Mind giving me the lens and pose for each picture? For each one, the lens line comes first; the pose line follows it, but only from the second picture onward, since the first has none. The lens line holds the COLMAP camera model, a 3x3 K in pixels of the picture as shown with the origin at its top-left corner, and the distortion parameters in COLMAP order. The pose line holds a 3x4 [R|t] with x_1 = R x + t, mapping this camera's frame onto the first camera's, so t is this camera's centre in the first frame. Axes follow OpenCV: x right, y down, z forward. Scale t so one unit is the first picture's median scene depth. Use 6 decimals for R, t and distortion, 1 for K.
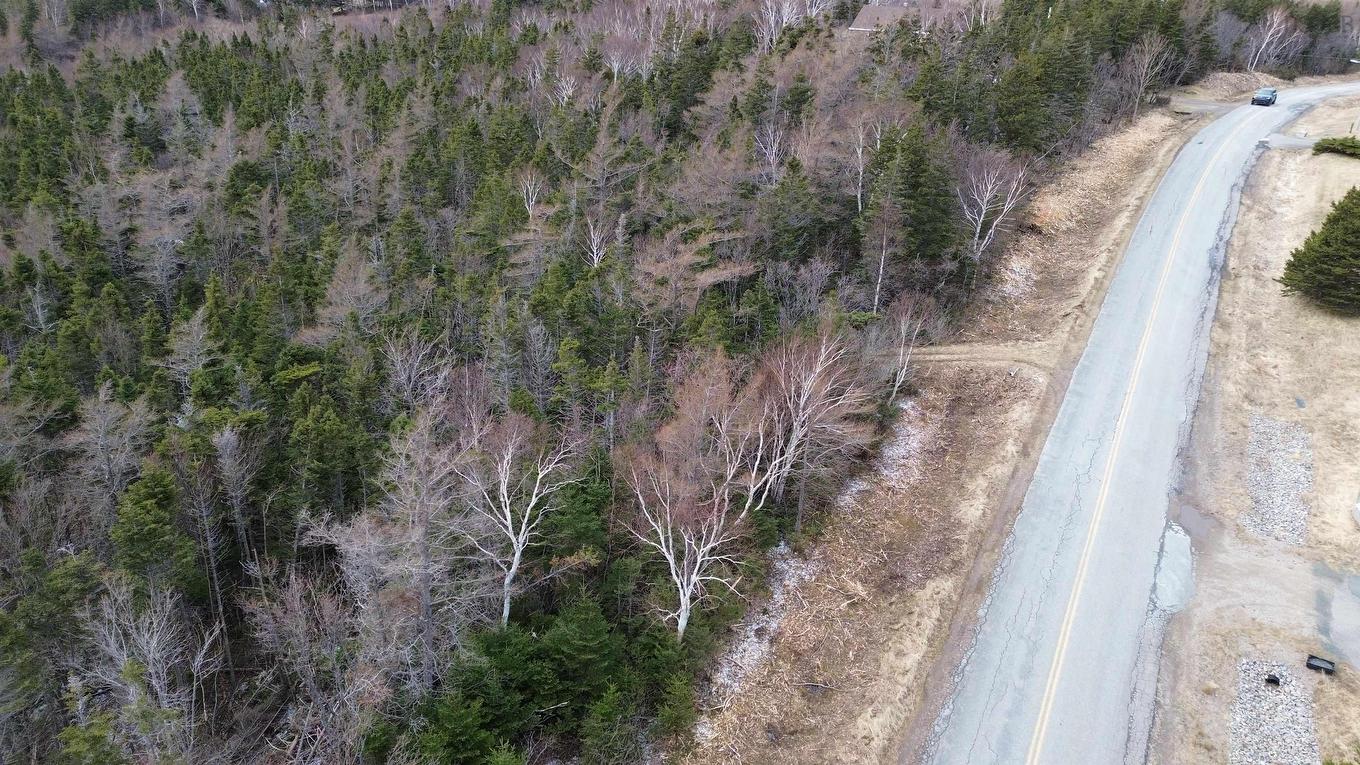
lens RADIAL K [[953.4, 0, 676.3], [0, 953.4, 375.7], [0, 0, 1]] dist [0.088646, -0.089327]
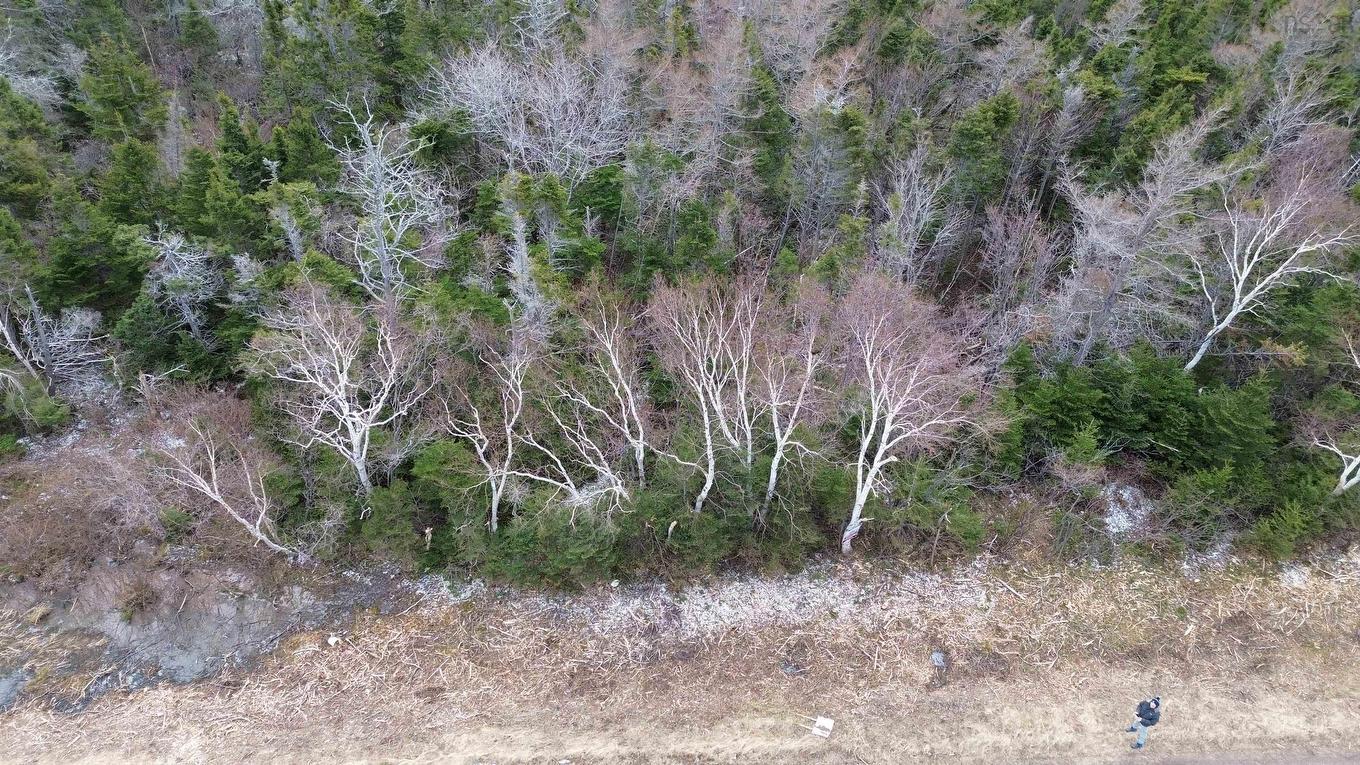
lens RADIAL K [[953.4, 0, 678.9], [0, 953.4, 381.8], [0, 0, 1]] dist [0.088646, -0.089327]
pose [[0.510867, 0.567372, -0.645836, 0.167171], [-0.377672, 0.823014, 0.424279, 0.025796], [0.772256, 0.027164, 0.634731, -0.054980]]
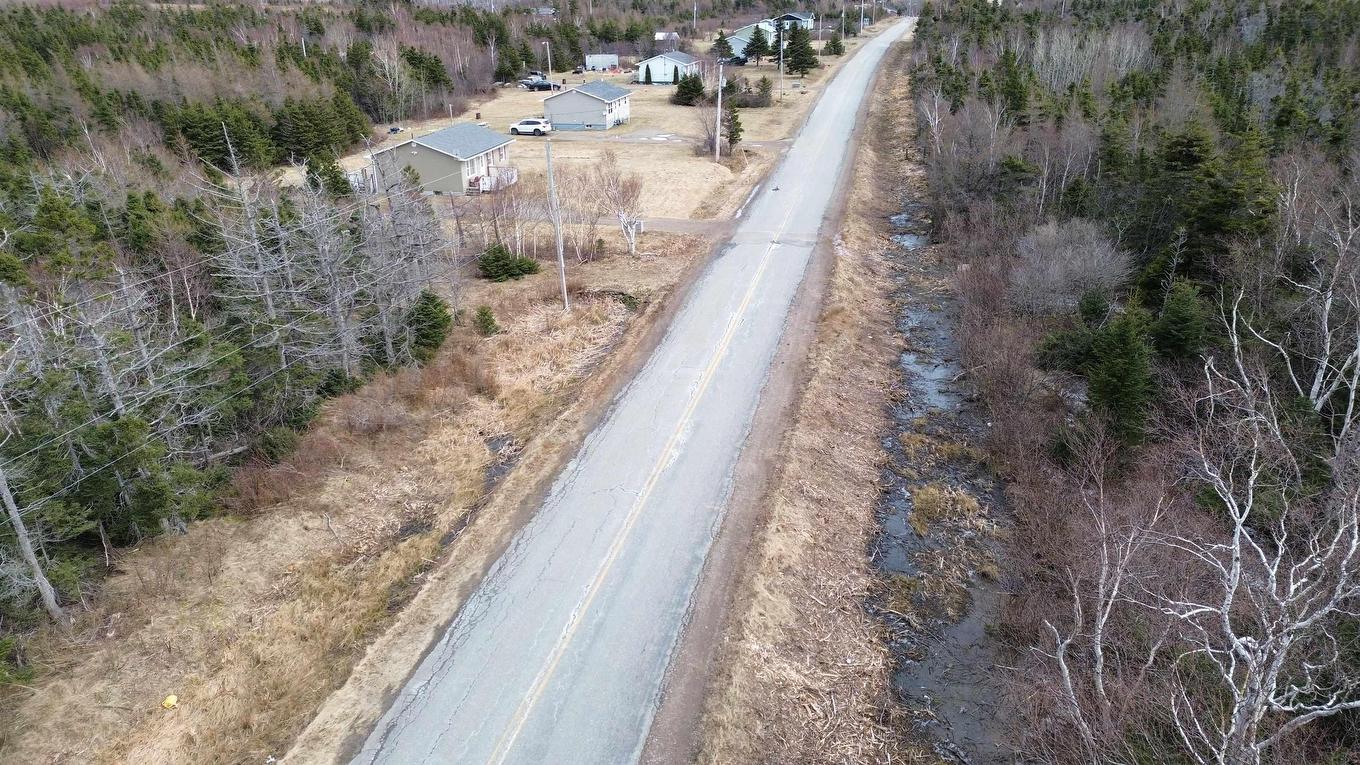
lens RADIAL K [[953.4, 0, 676.7], [0, 953.4, 375.1], [0, 0, 1]] dist [0.088646, -0.089327]
pose [[-0.963502, 0.107674, -0.245092, -0.080946], [-0.108315, 0.680451, 0.724744, 0.104774], [0.244809, 0.724840, -0.643953, 0.301061]]
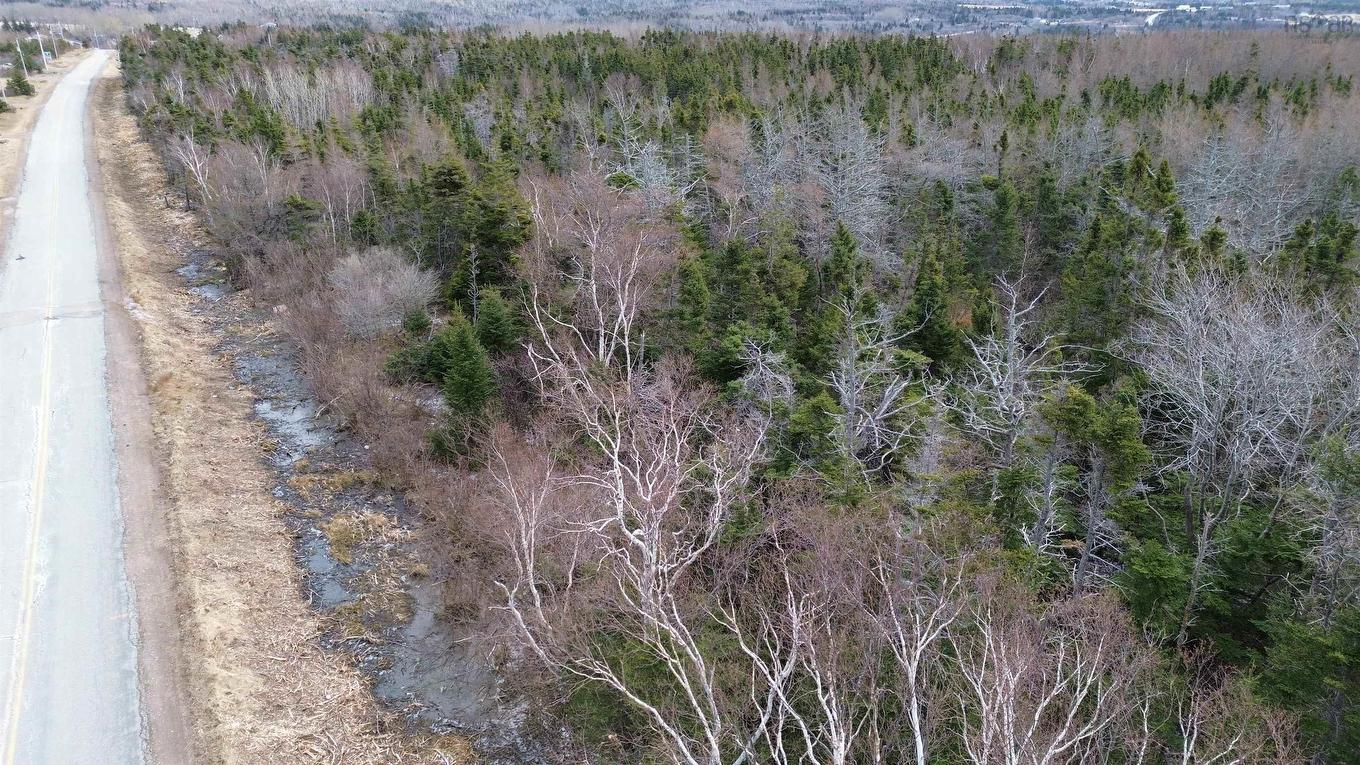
lens RADIAL K [[953.4, 0, 675.9], [0, 953.4, 378.2], [0, 0, 1]] dist [0.088646, -0.089327]
pose [[-0.532227, 0.298209, -0.792342, -0.004112], [-0.368234, 0.761199, 0.533835, 0.076786], [0.762324, 0.575889, -0.295319, 0.307589]]
